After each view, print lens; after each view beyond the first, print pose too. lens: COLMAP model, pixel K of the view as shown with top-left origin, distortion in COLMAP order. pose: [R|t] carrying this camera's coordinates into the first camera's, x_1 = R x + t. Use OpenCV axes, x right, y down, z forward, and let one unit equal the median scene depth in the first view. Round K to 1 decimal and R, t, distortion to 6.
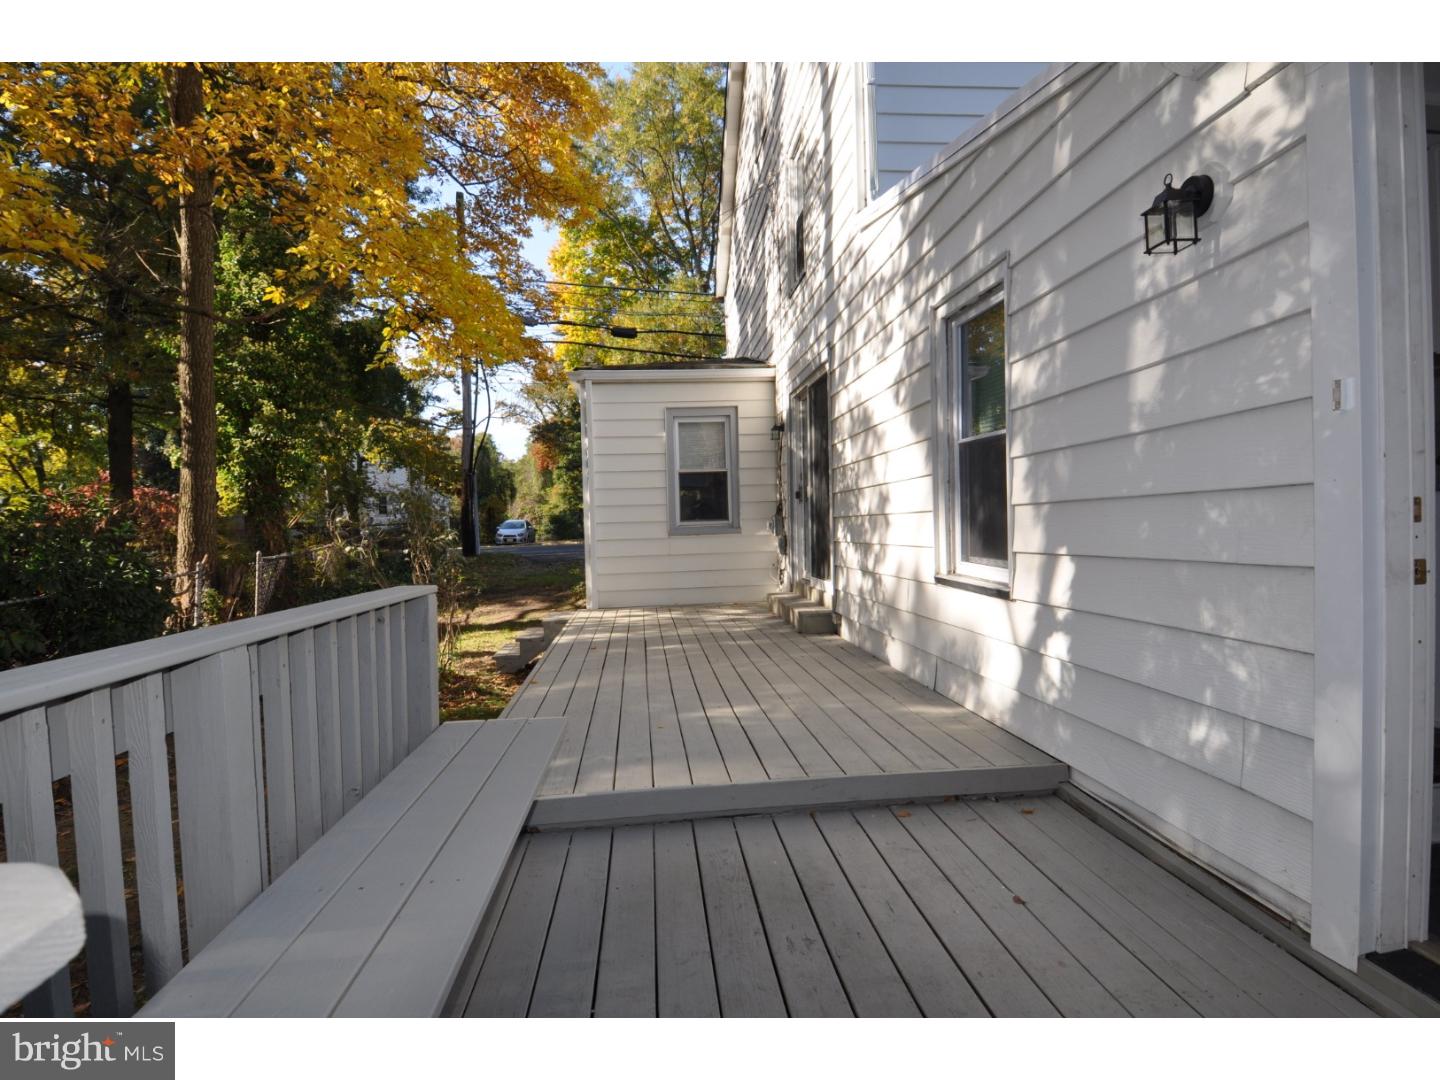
lens RADIAL K [[755.3, 0, 723.2], [0, 755.3, 546.6], [0, 0, 1]] dist [0.008531, 0.000144]
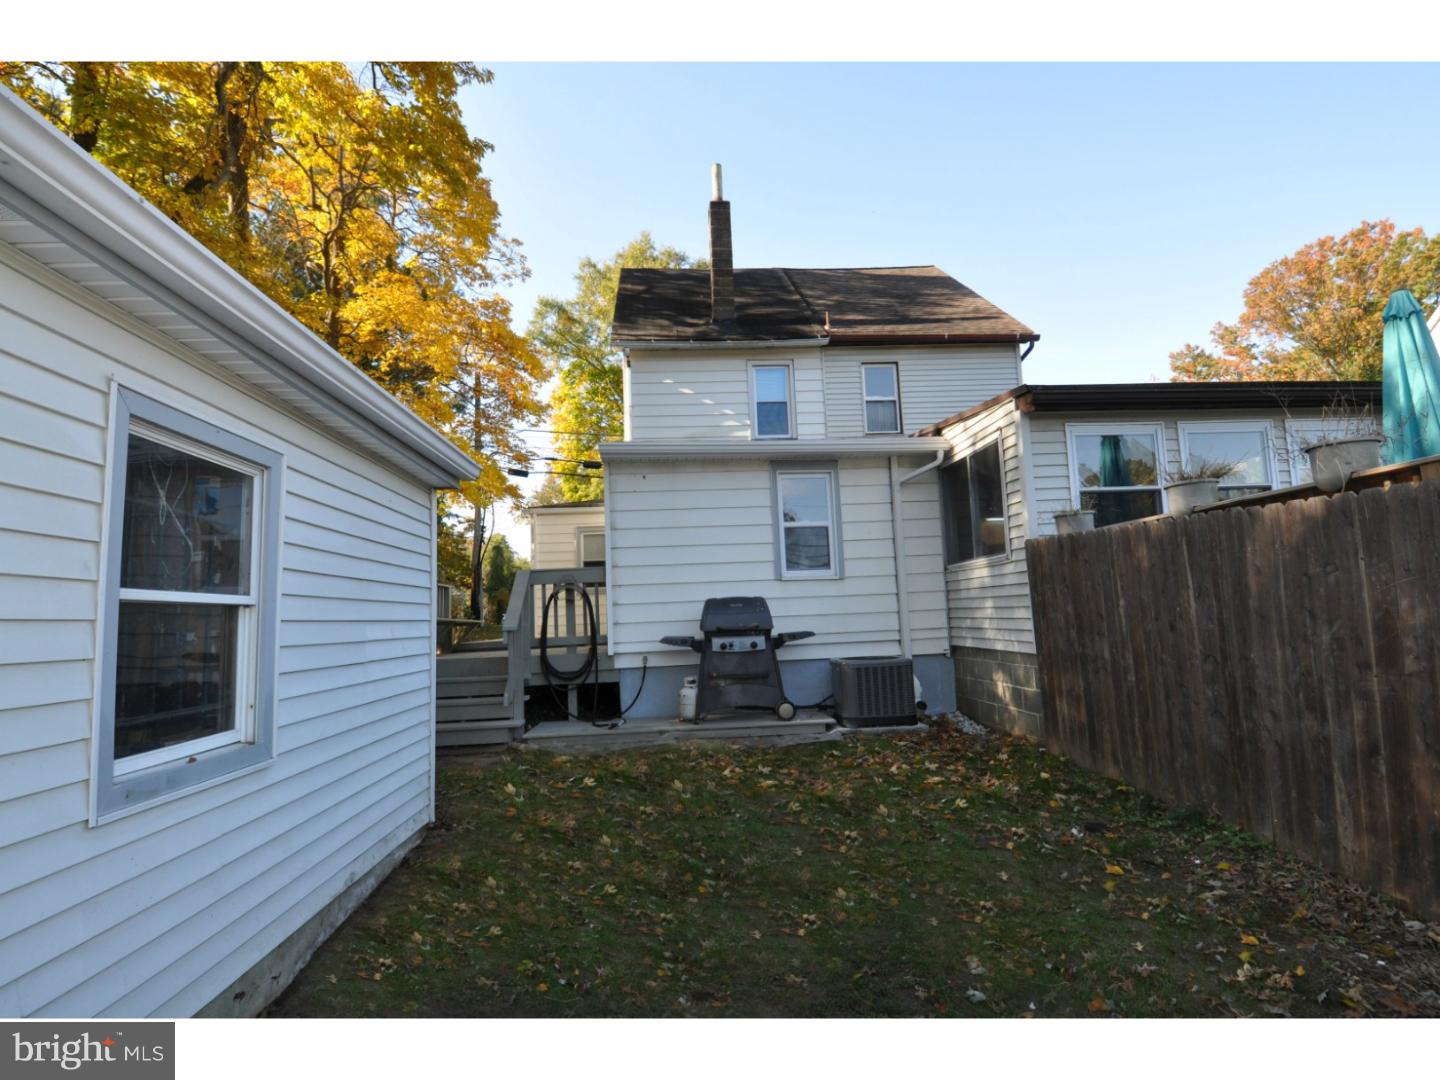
lens RADIAL K [[755.3, 0, 714.0], [0, 755.3, 534.2], [0, 0, 1]] dist [0.008531, 0.000144]
pose [[0.999512, -0.009298, -0.029809, 0.080988], [0.004904, 0.989534, -0.144216, 0.026537], [0.030838, 0.144000, 0.989097, -0.210652]]
